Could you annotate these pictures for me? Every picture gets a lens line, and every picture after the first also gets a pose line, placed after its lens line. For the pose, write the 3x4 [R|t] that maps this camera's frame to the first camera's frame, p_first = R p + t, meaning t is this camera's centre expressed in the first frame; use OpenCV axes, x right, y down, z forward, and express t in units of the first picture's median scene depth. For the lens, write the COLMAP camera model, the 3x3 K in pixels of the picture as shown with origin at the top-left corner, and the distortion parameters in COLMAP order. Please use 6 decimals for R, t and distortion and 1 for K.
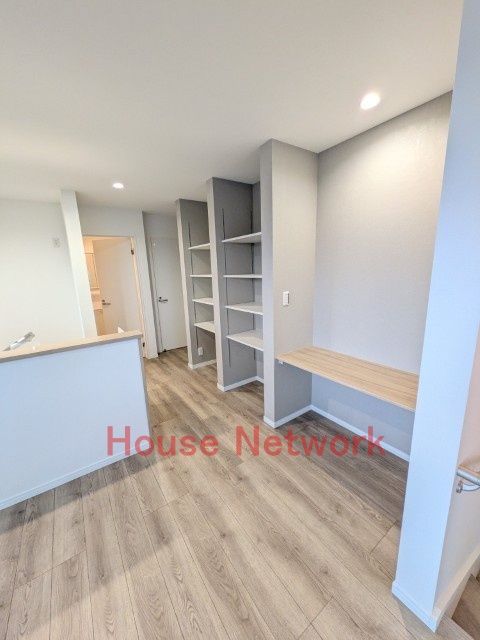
lens RADIAL K [[254.4, 0, 240.1], [0, 254.4, 319.1], [0, 0, 1]] dist [0.006923, -0.000348]
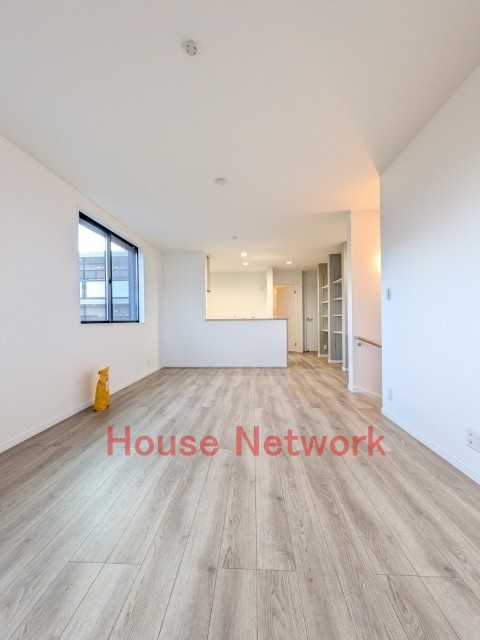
lens RADIAL K [[254.4, 0, 241.0], [0, 254.4, 318.1], [0, 0, 1]] dist [0.006923, -0.000348]
pose [[0.793875, 0.024701, -0.607579, 0.478086], [-0.134852, 0.981447, -0.136300, 0.274784], [0.592939, 0.190138, 0.782477, -0.780631]]
